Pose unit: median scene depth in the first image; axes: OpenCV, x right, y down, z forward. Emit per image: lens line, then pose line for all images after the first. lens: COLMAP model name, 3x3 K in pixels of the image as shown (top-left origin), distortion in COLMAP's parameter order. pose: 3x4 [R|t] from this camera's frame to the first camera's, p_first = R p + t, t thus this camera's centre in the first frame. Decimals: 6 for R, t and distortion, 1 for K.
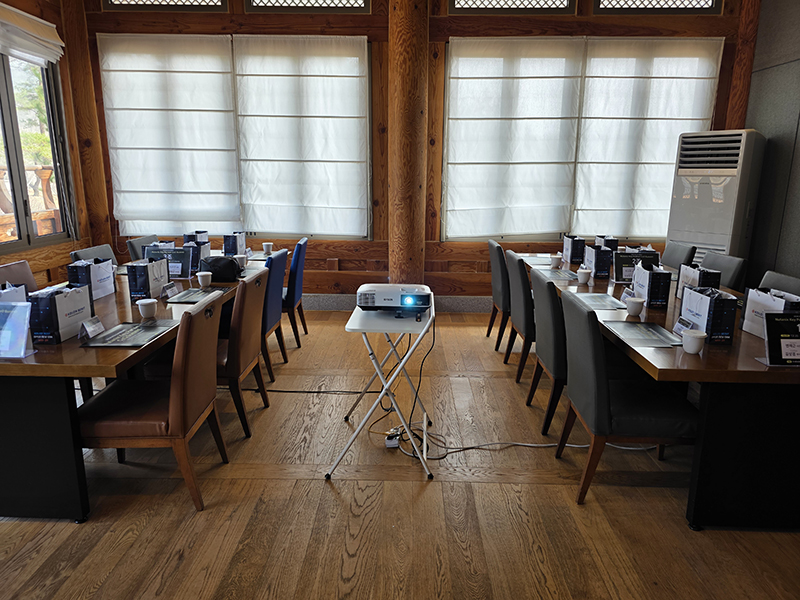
lens RADIAL K [[535.8, 0, 400.1], [0, 535.8, 290.4], [0, 0, 1]] dist [0.062746, -0.053805]
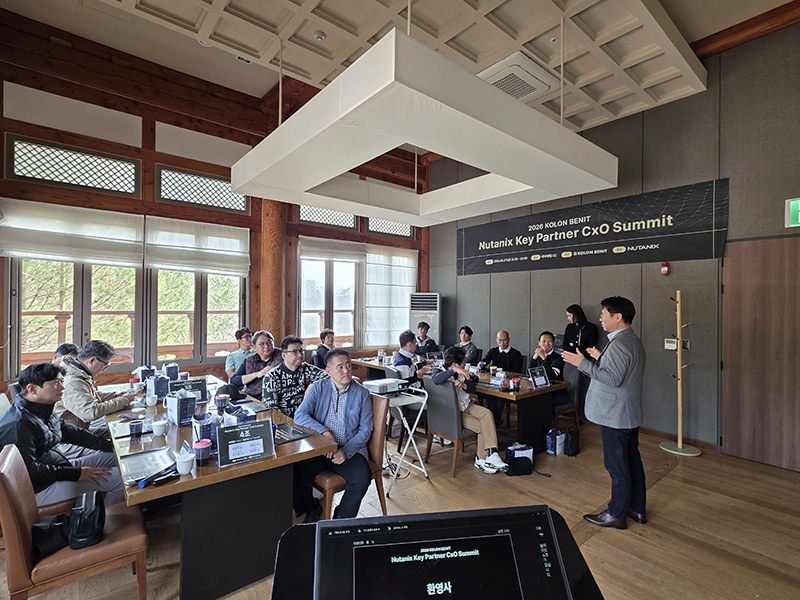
lens RADIAL K [[391.2, 0, 397.7], [0, 391.2, 300.9], [0, 0, 1]] dist [0.011489, -0.000390]
pose [[0.760416, 0.001149, 0.649435, -0.451078], [0.137848, 0.976926, -0.163133, -0.026932], [-0.634638, 0.213573, 0.742712, -0.051645]]
